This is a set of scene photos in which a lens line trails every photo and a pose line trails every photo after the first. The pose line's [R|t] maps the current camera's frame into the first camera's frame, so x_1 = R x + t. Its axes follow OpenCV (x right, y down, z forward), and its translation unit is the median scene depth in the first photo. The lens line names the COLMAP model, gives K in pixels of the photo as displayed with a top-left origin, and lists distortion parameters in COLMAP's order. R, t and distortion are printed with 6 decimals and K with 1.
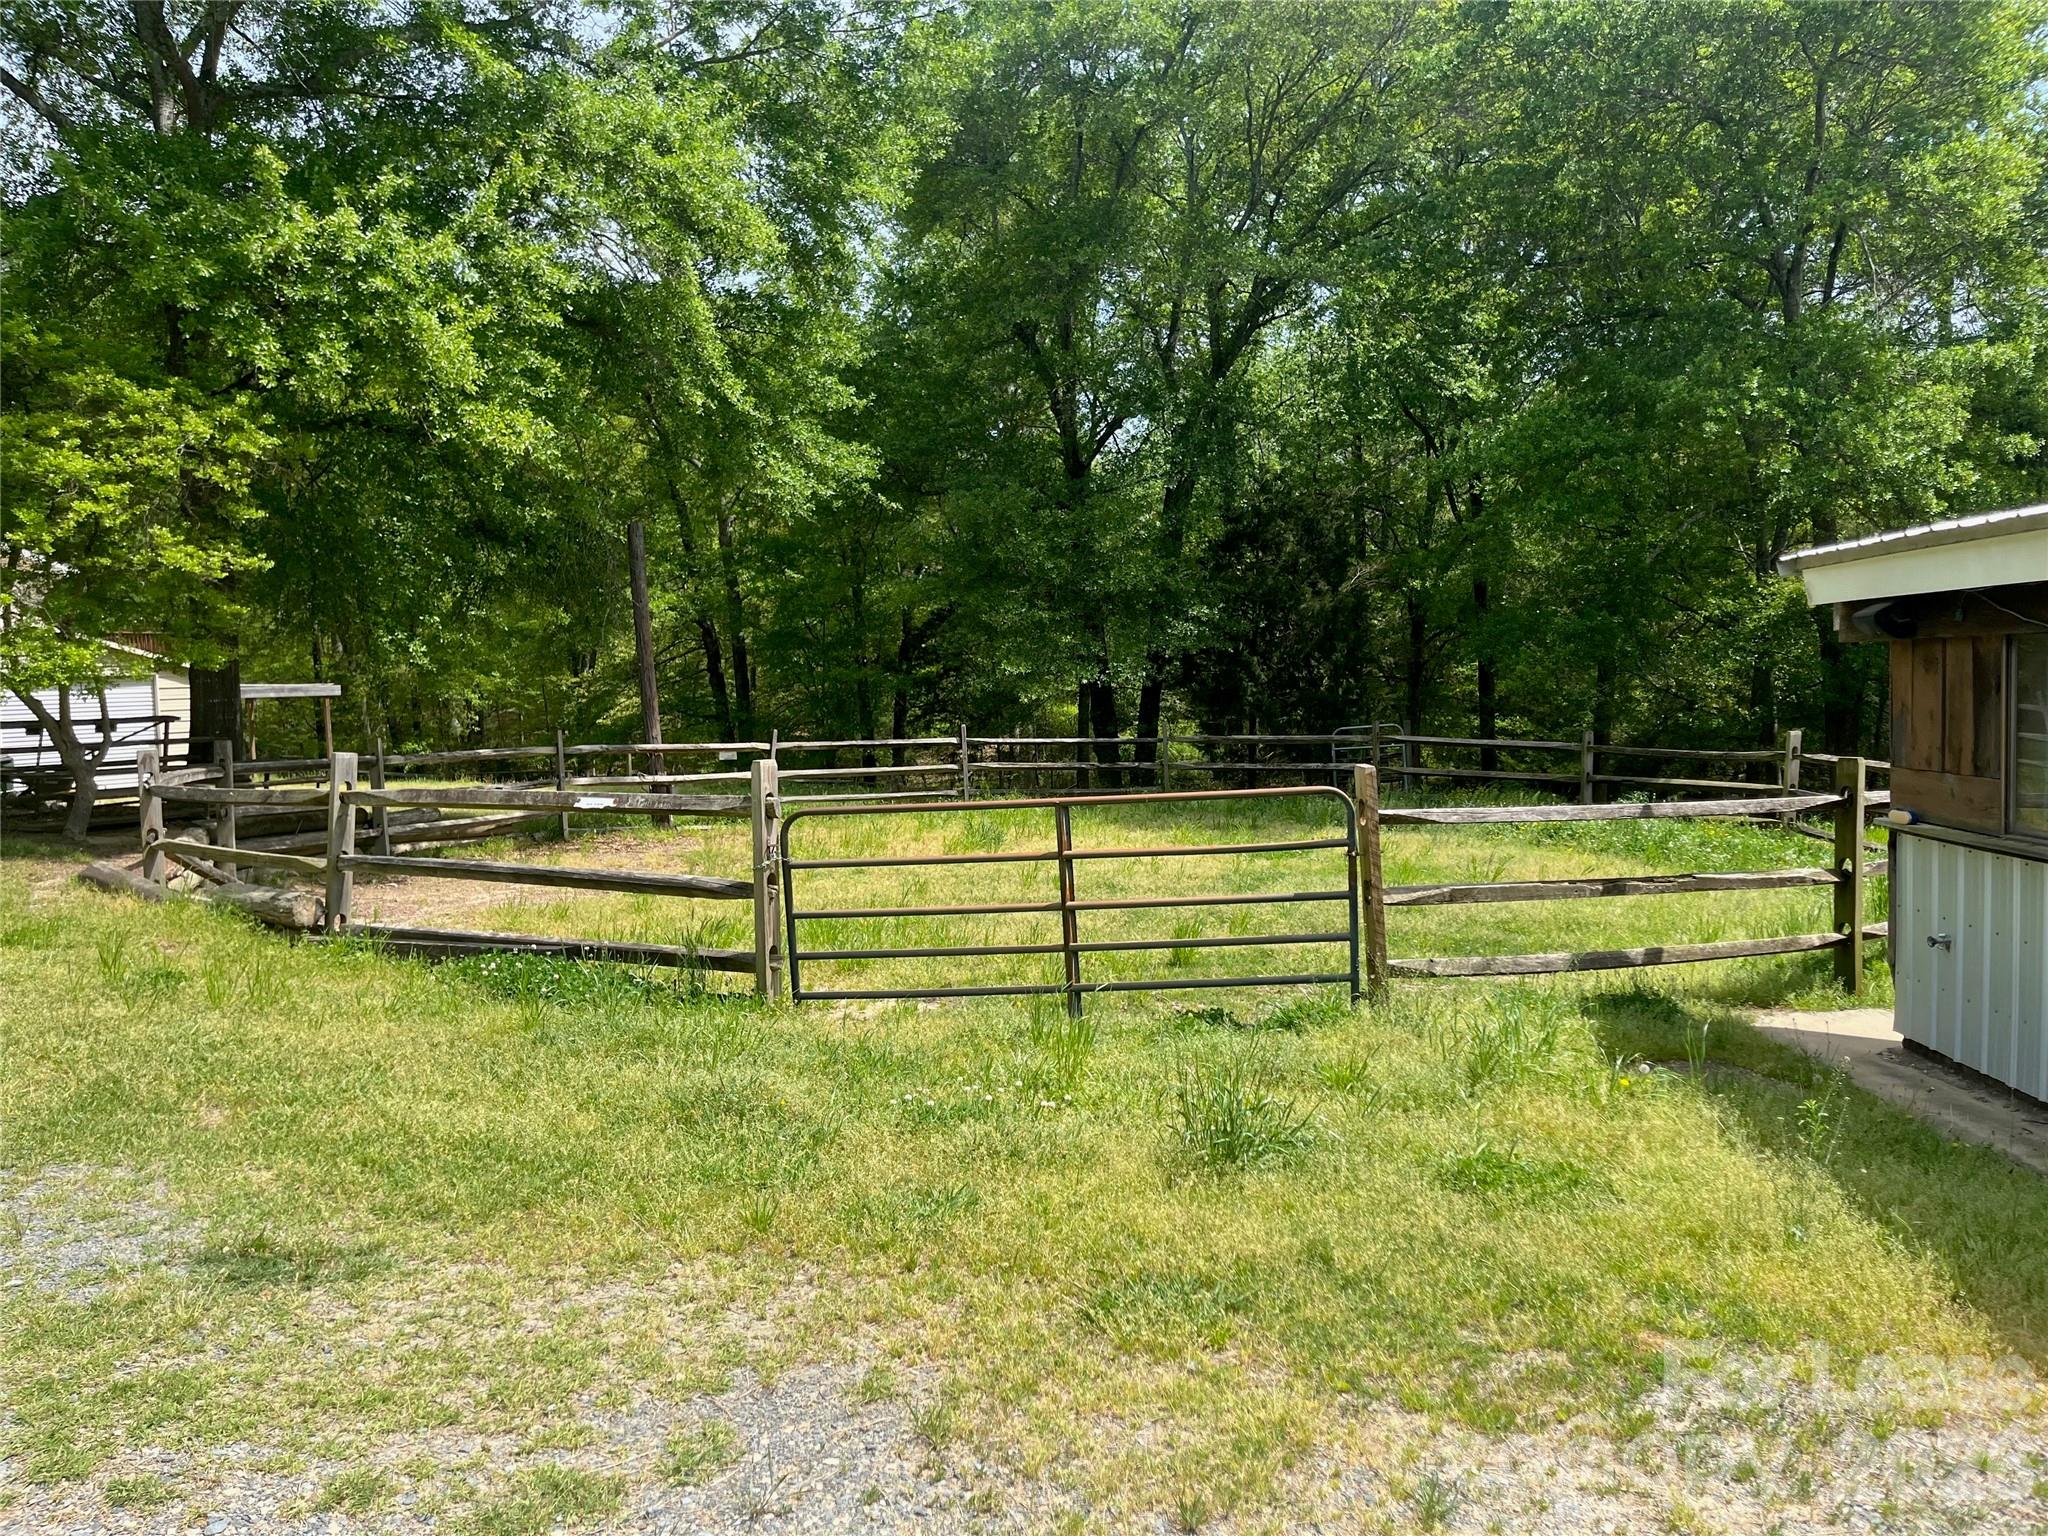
lens RADIAL K [[1537.0, 0, 1047.3], [0, 1537.0, 804.1], [0, 0, 1]] dist [0.073978, -0.100476]
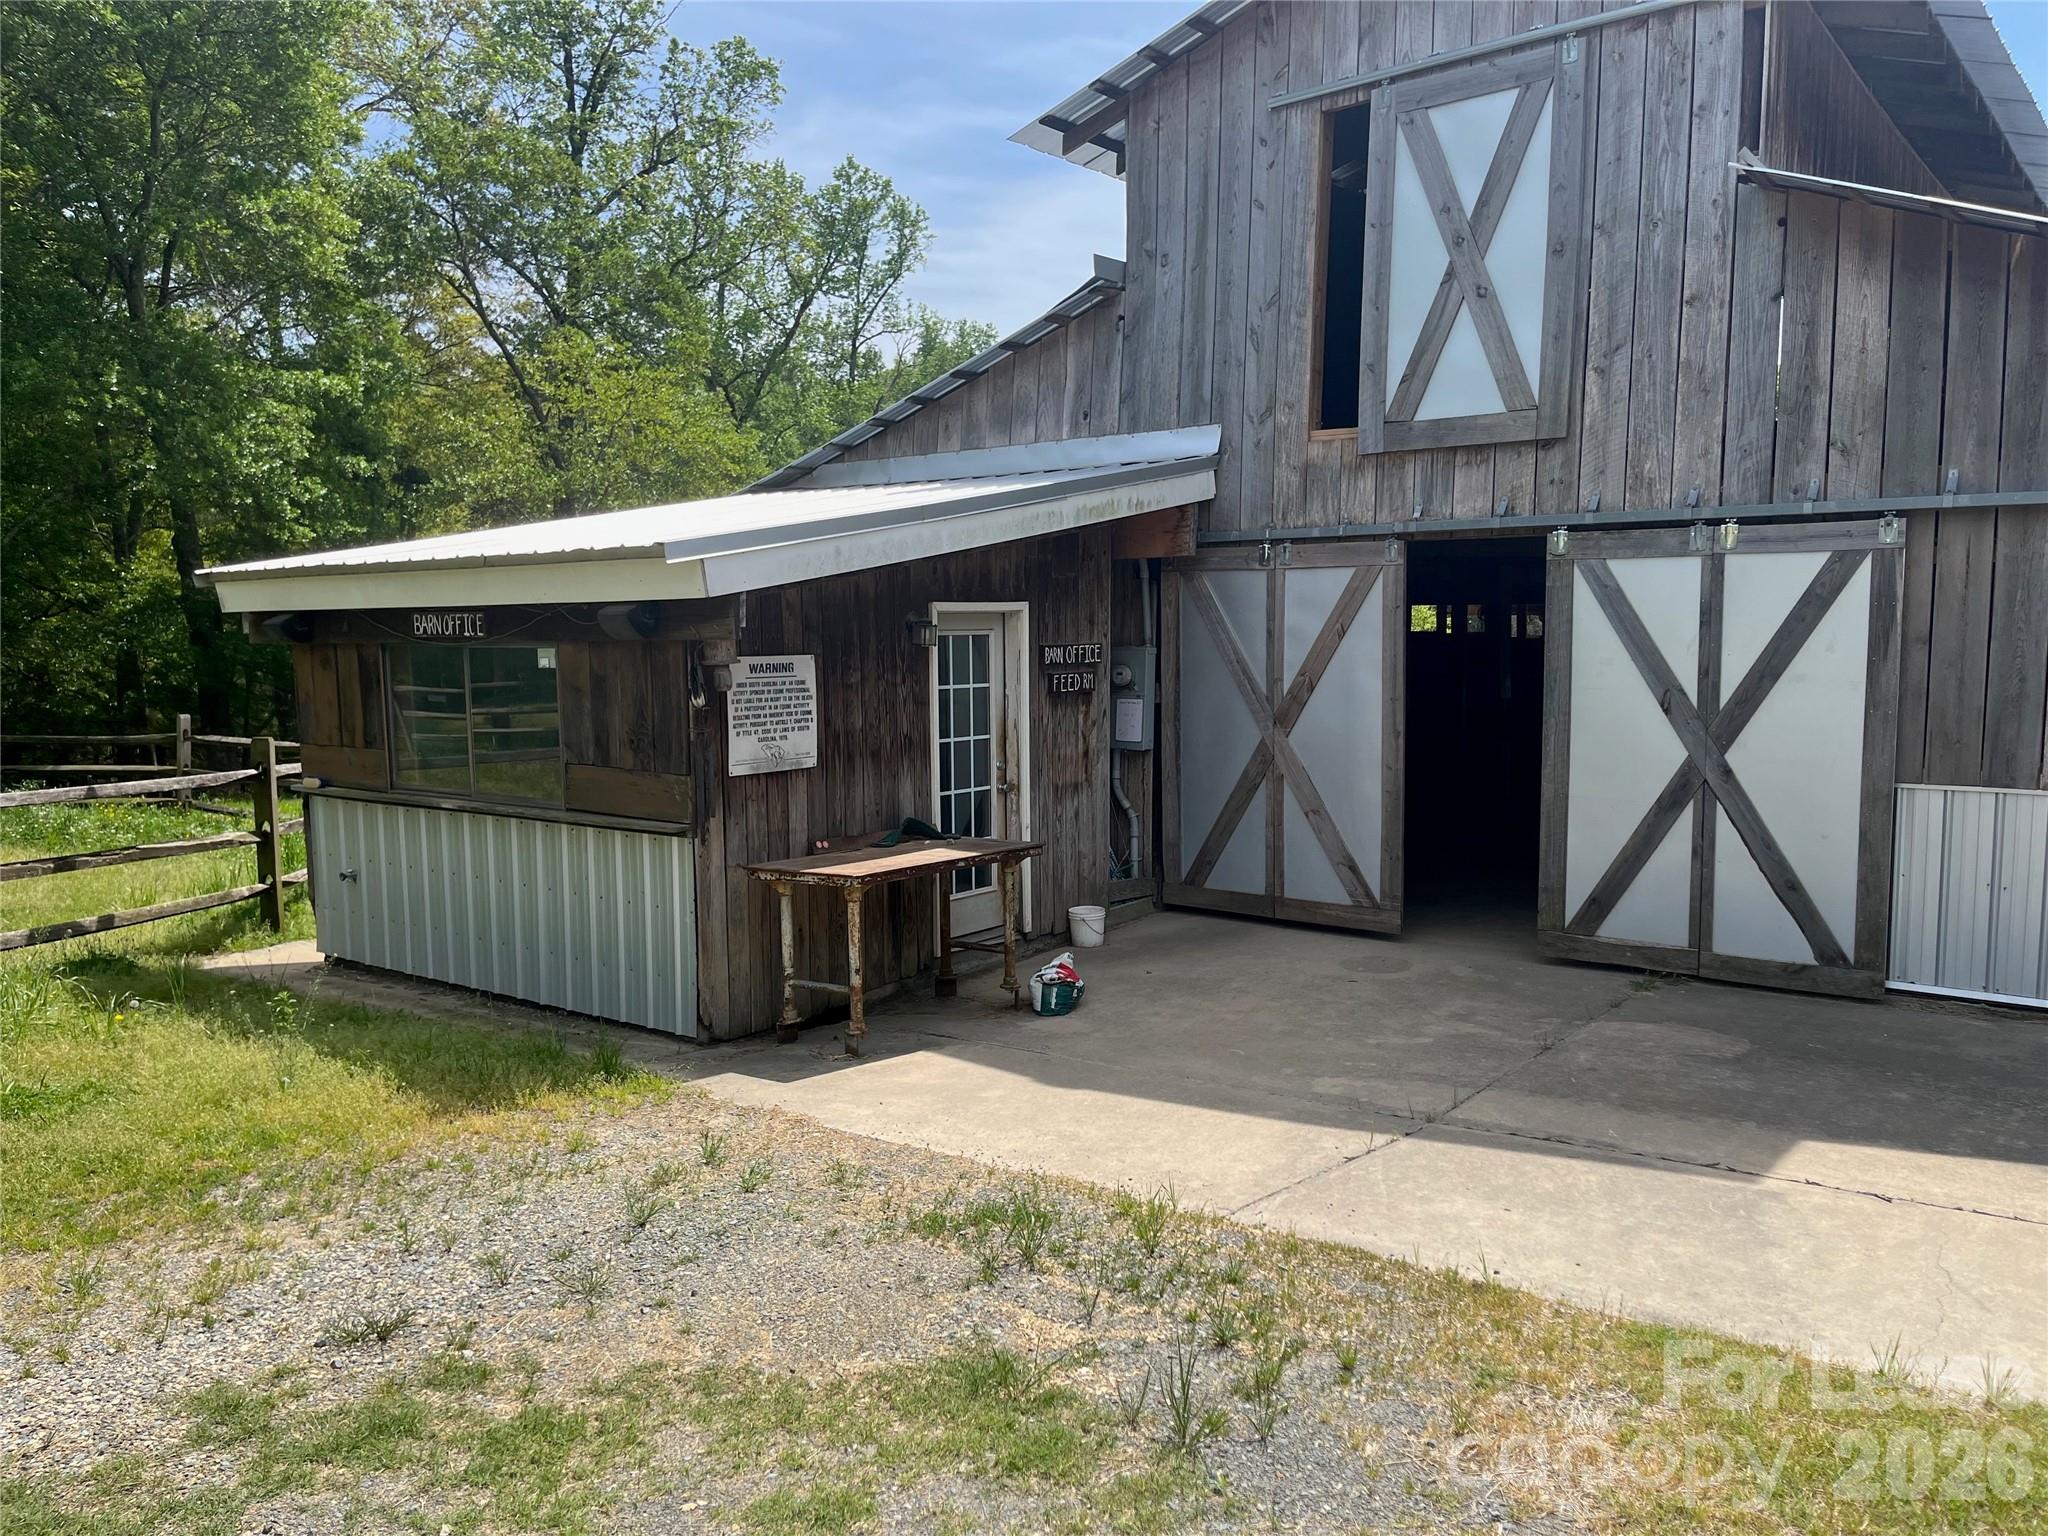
lens RADIAL K [[1537.0, 0, 1039.9], [0, 1537.0, 768.7], [0, 0, 1]] dist [0.073978, -0.100476]
pose [[0.565646, -0.051954, 0.823010, -0.136745], [0.060181, 0.997953, 0.021636, 0.004093], [-0.822449, 0.037291, 0.567615, -0.179873]]
